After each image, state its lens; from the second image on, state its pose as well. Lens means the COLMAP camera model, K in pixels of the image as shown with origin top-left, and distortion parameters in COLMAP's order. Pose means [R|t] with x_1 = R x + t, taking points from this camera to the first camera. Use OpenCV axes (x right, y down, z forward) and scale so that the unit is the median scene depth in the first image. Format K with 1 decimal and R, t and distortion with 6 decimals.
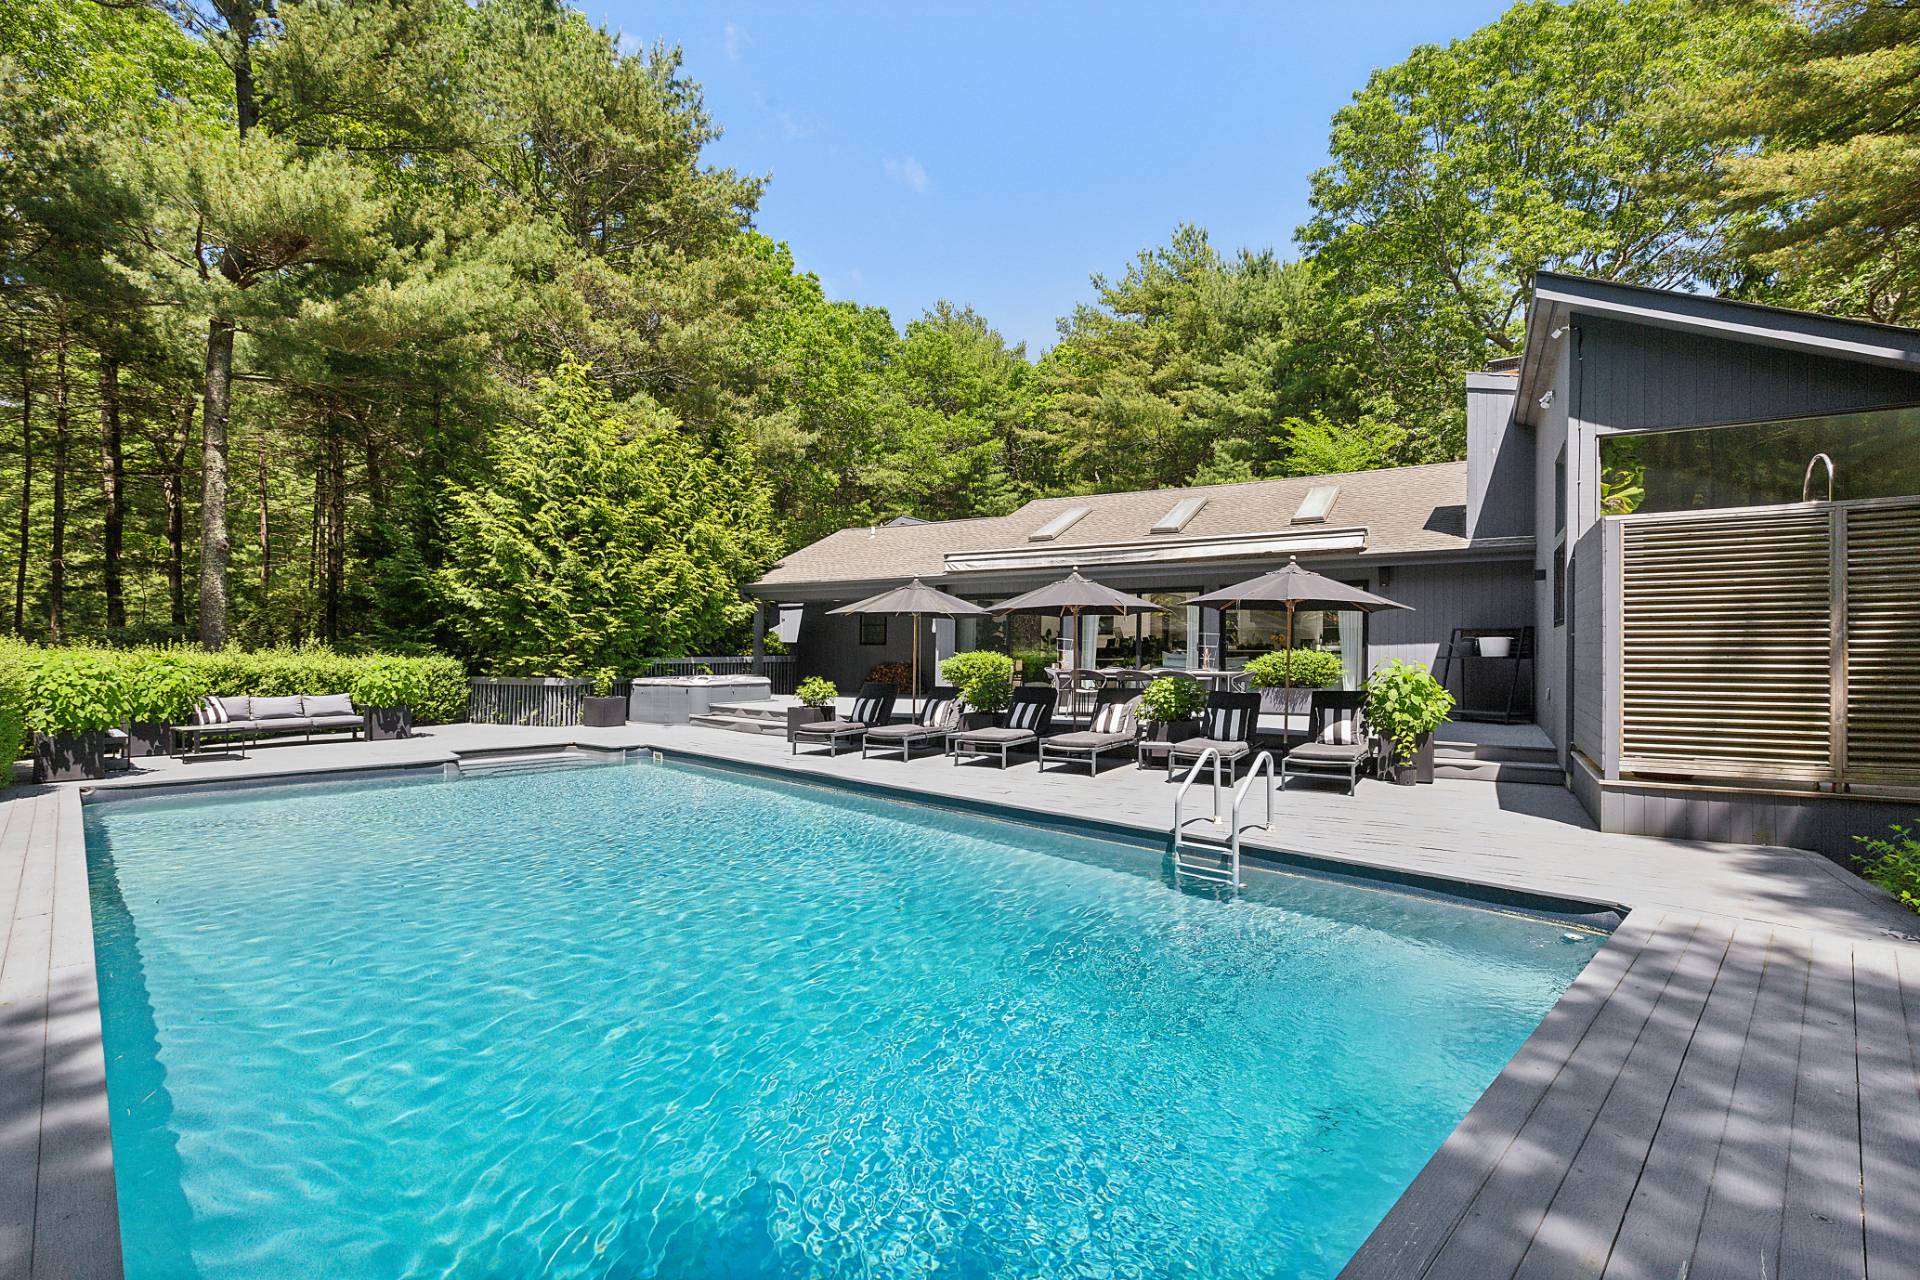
lens RADIAL K [[881.2, 0, 972.9], [0, 881.2, 649.8], [0, 0, 1]] dist [-0.002604, -0.001637]
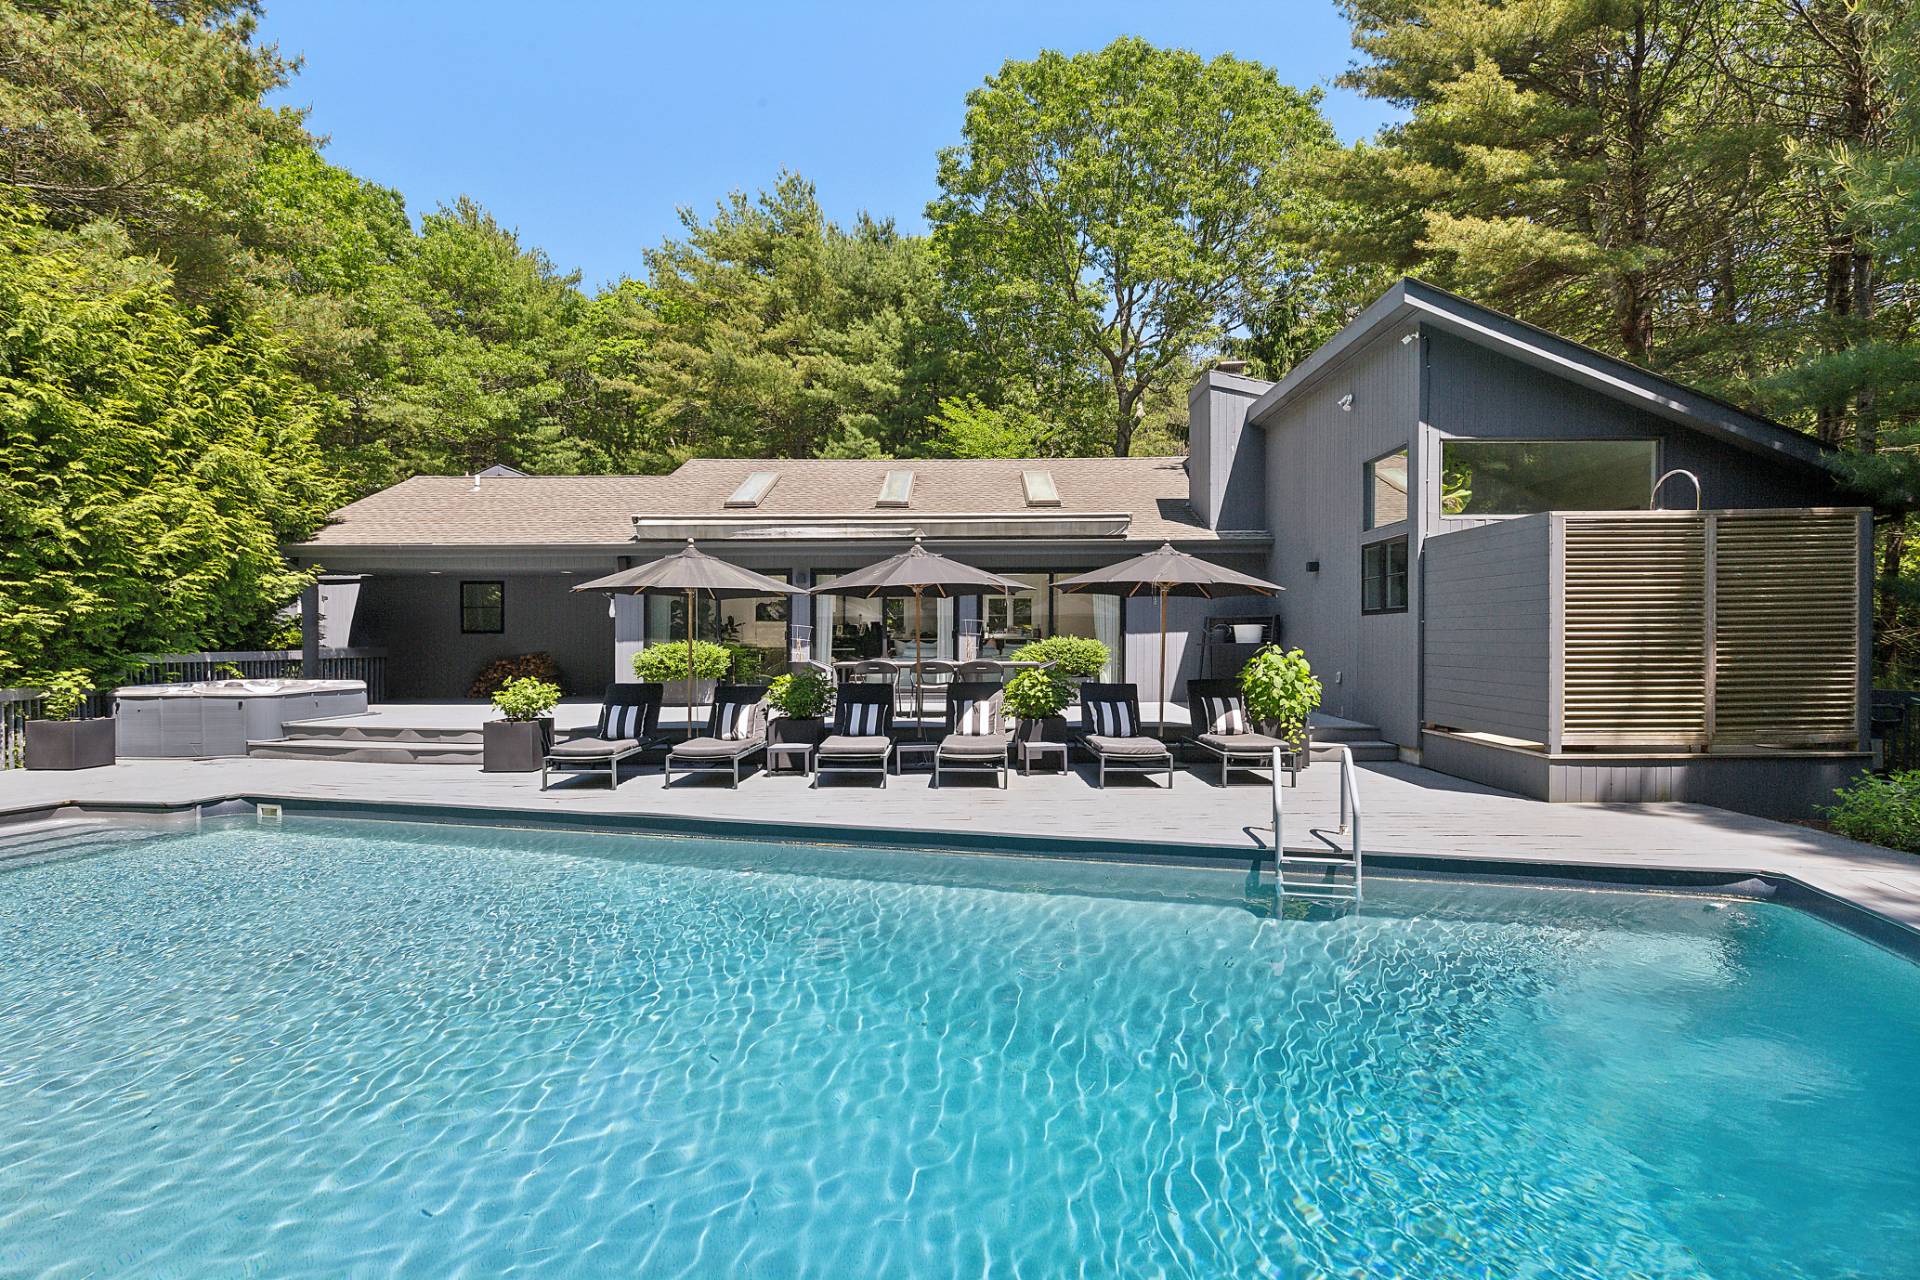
lens RADIAL K [[940.3, 0, 957.5], [0, 940.3, 647.3], [0, 0, 1]] dist [-0.002060, 0.000335]
pose [[0.871430, -0.007439, 0.490463, -0.203846], [0.003898, 0.999958, 0.008241, 0.001294], [-0.490504, -0.005270, 0.871423, 0.146817]]
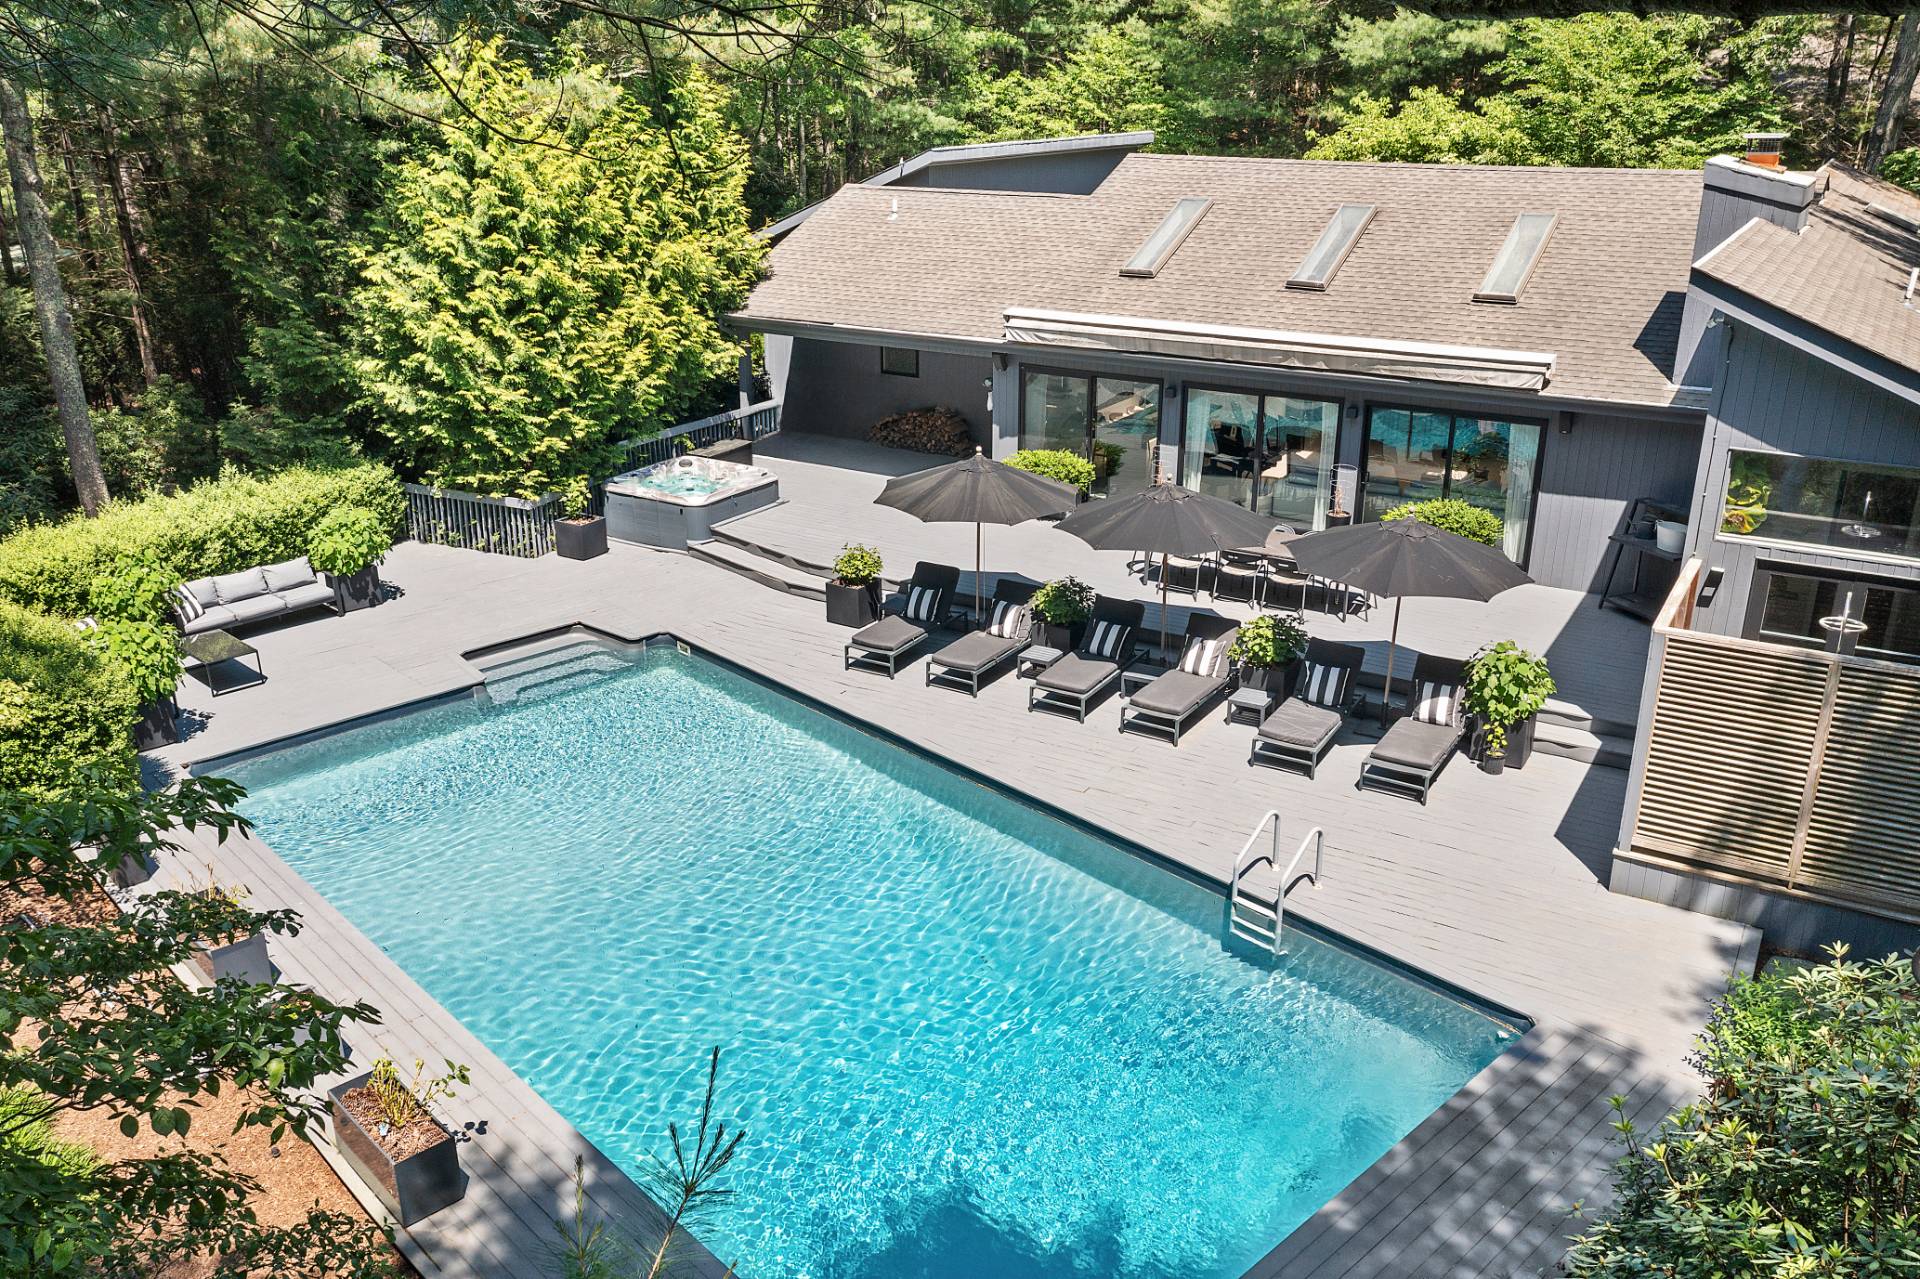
lens RADIAL K [[1537.1, 0, 957.6], [0, 1537.1, 625.4], [0, 0, 1]] dist [-0.045448, -0.007256]
pose [[0.999174, 0.004945, -0.040339, -0.020257], [0.009611, 0.935672, 0.352741, -0.340212], [0.039488, -0.352838, 0.934851, -0.313941]]
